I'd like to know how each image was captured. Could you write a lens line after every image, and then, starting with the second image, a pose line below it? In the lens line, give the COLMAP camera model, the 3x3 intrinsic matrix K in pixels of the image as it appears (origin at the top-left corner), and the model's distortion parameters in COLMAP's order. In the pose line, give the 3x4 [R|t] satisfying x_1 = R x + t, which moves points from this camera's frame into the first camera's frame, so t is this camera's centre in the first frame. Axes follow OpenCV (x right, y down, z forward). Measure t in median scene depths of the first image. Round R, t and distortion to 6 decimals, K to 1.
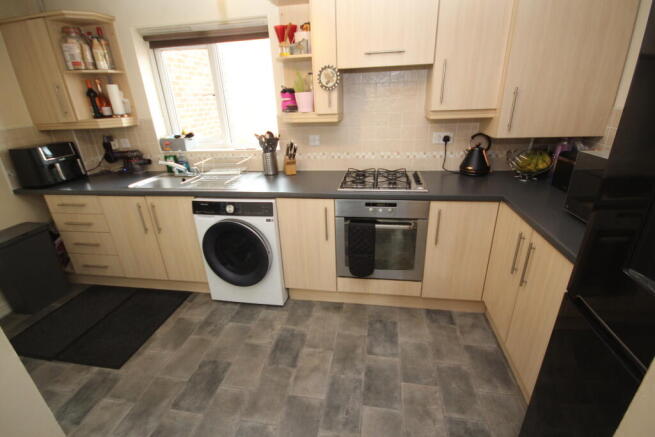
lens RADIAL K [[303.5, 0, 321.9], [0, 303.5, 218.7], [0, 0, 1]] dist [-0.001828, 0.000246]
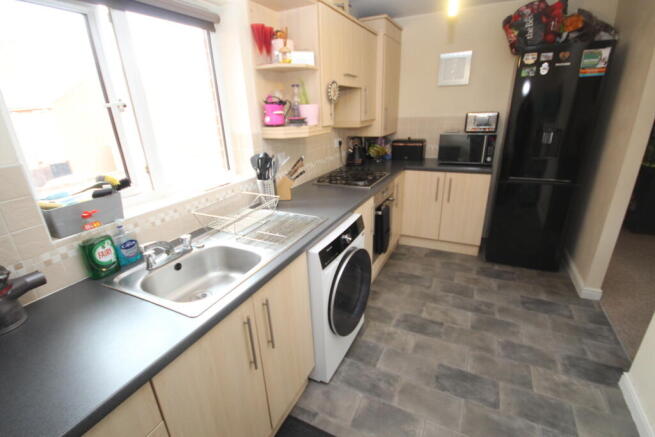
lens RADIAL K [[303.5, 0, 323.0], [0, 303.5, 222.3], [0, 0, 1]] dist [-0.001828, 0.000246]
pose [[0.286140, -0.308503, 0.907166, -1.116780], [0.373220, 0.907865, 0.191019, -0.275026], [-0.882514, 0.283914, 0.374916, 0.781004]]
